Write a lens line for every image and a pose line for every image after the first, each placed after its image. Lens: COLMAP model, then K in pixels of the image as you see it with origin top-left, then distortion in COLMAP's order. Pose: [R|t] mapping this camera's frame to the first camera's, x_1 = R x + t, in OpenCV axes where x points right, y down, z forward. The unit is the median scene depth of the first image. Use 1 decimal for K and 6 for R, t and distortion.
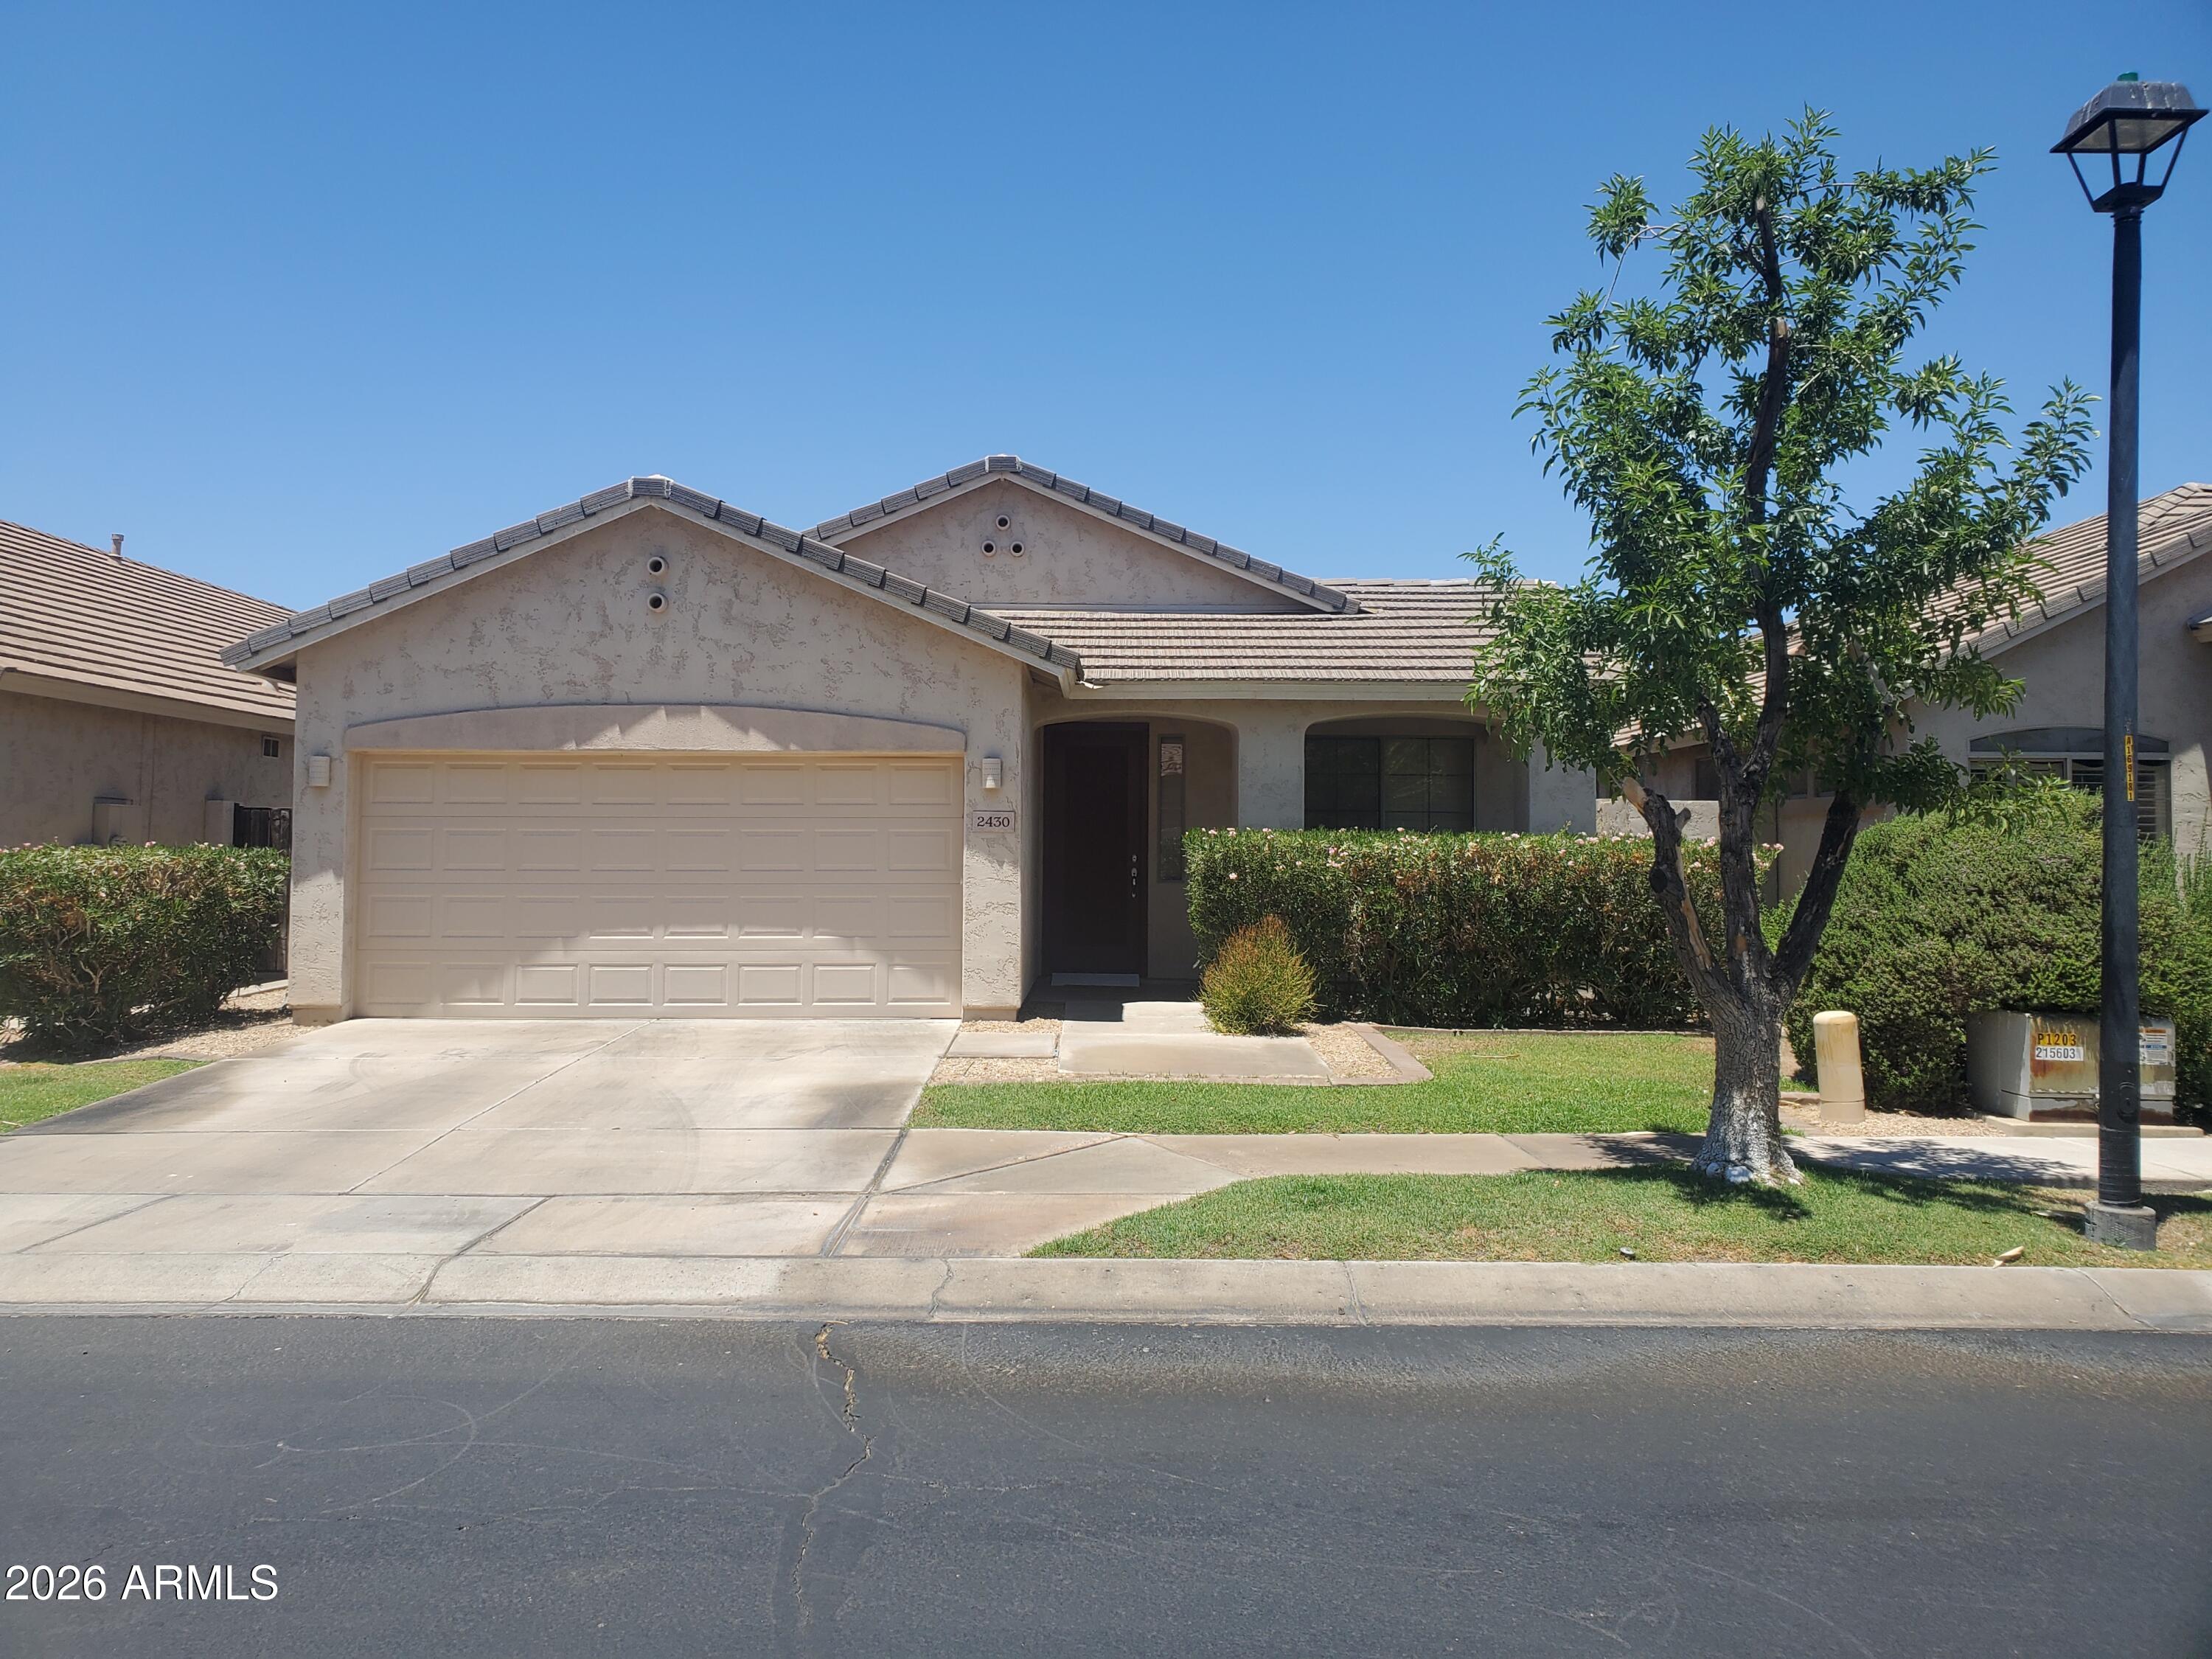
lens RADIAL K [[1737.4, 0, 1099.7], [0, 1737.4, 789.7], [0, 0, 1]] dist [0.062612, -0.093871]
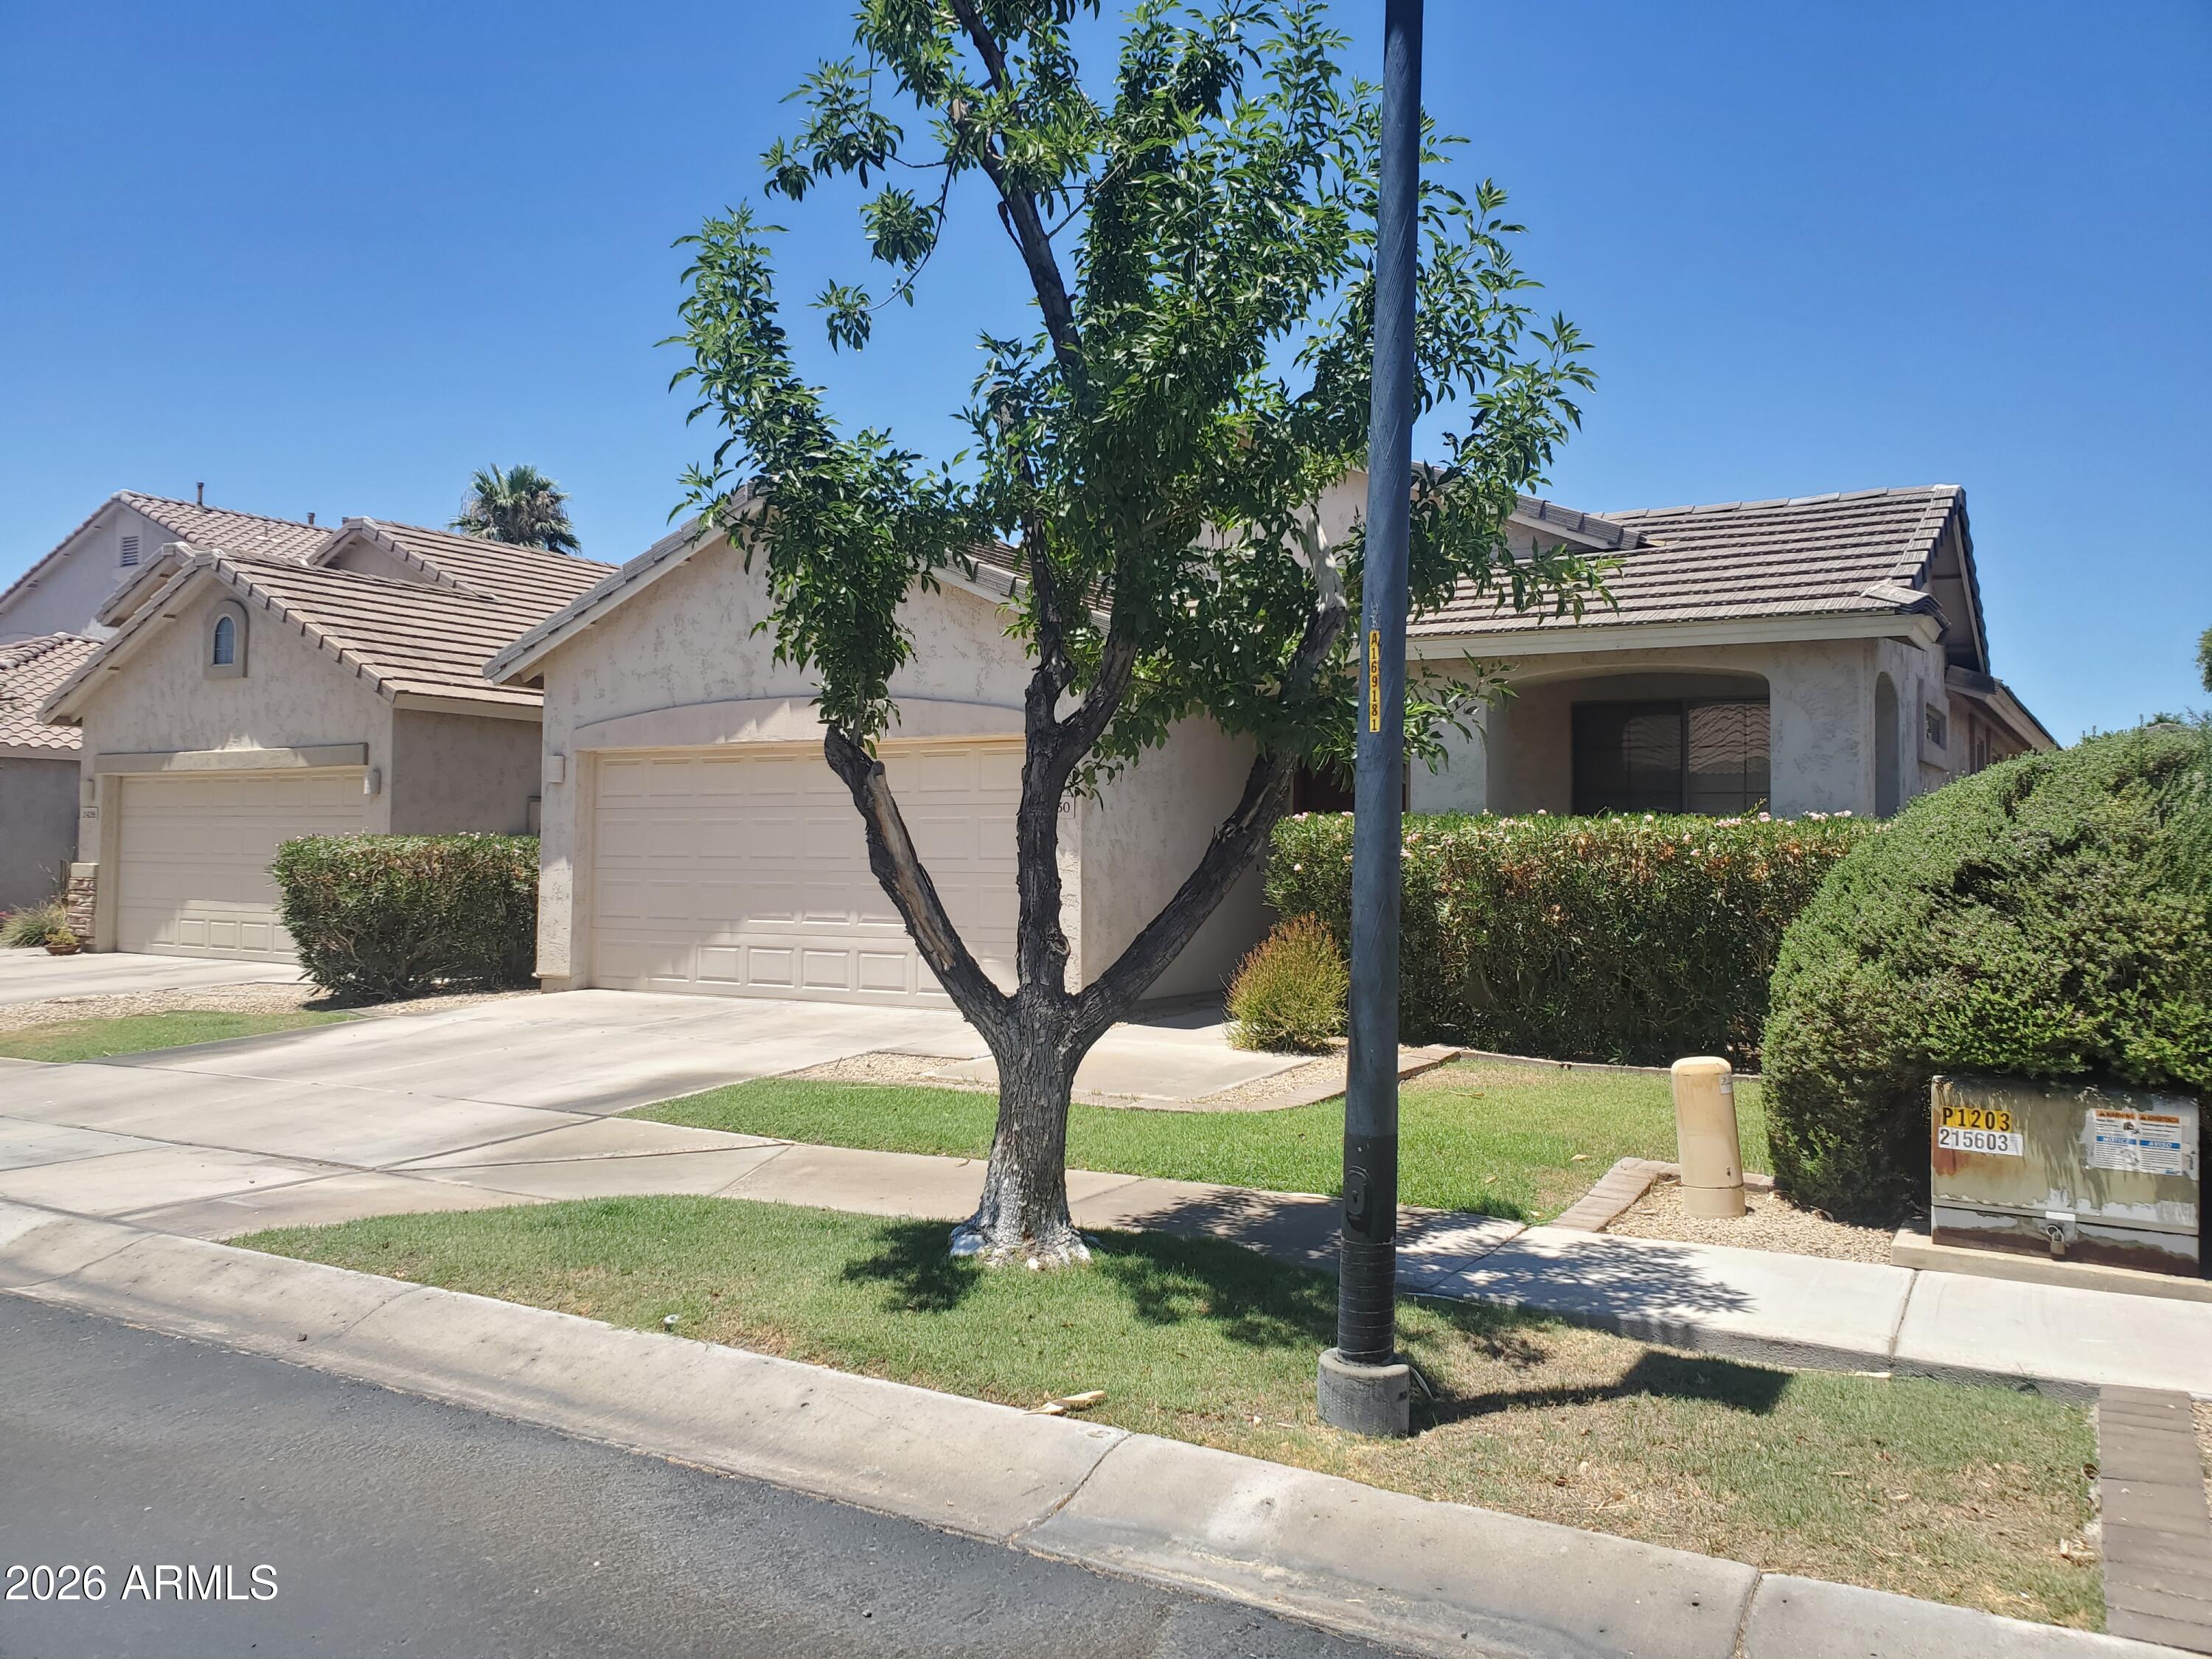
lens RADIAL K [[1737.4, 0, 1099.7], [0, 1737.4, 789.7], [0, 0, 1]] dist [0.062612, -0.093871]
pose [[0.858447, -0.016751, -0.512629, 0.435661], [0.015422, 0.999858, -0.006846, 0.015833], [0.512671, -0.002029, 0.858583, 0.208757]]
